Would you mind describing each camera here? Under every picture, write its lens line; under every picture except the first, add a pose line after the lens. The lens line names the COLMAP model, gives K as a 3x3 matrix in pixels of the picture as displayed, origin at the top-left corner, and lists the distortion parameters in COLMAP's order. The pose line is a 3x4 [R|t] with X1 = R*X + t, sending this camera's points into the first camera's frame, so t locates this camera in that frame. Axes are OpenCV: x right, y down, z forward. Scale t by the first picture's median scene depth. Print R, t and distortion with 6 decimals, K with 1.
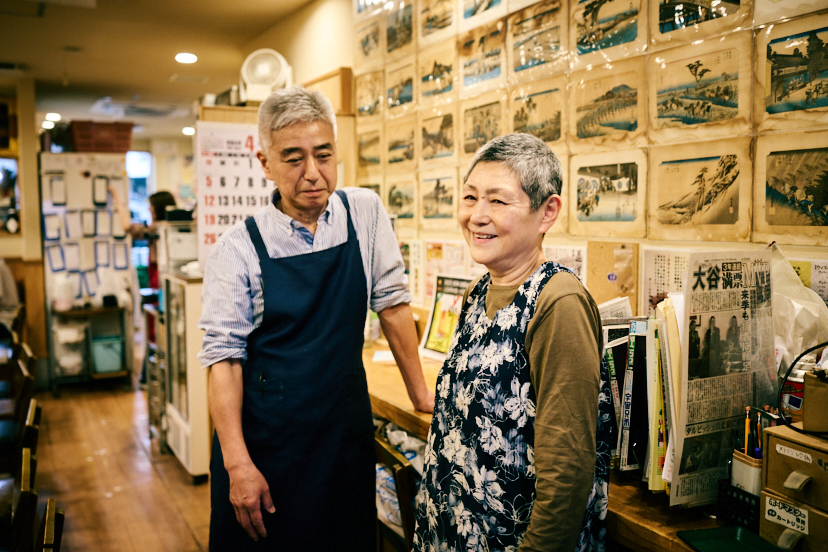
lens RADIAL K [[795.3, 0, 414.0], [0, 795.3, 276.0], [0, 0, 1]] dist [0.004750, 0.005091]
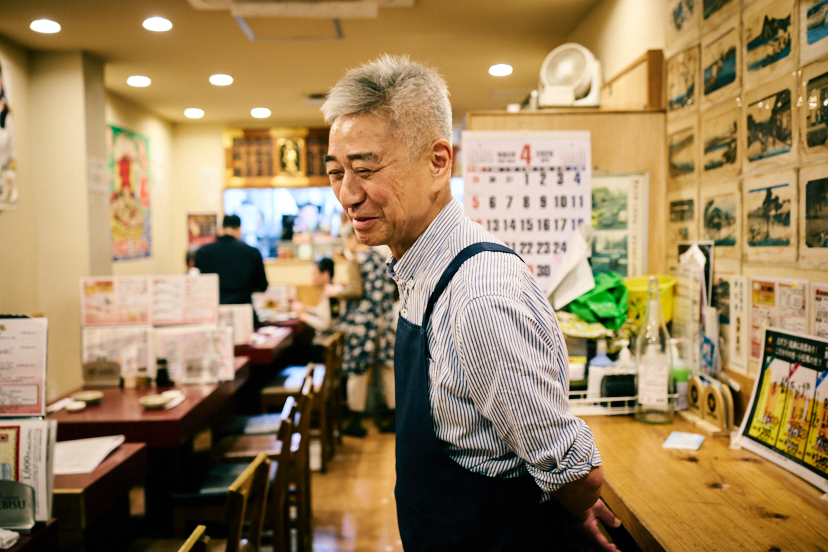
lens RADIAL K [[795.3, 0, 414.0], [0, 795.3, 276.0], [0, 0, 1]] dist [0.004750, 0.005091]
pose [[0.895116, 0.010594, -0.445708, 0.058895], [-0.023469, 0.999451, -0.023375, -0.022093], [0.445215, 0.031384, 0.894873, 0.240342]]
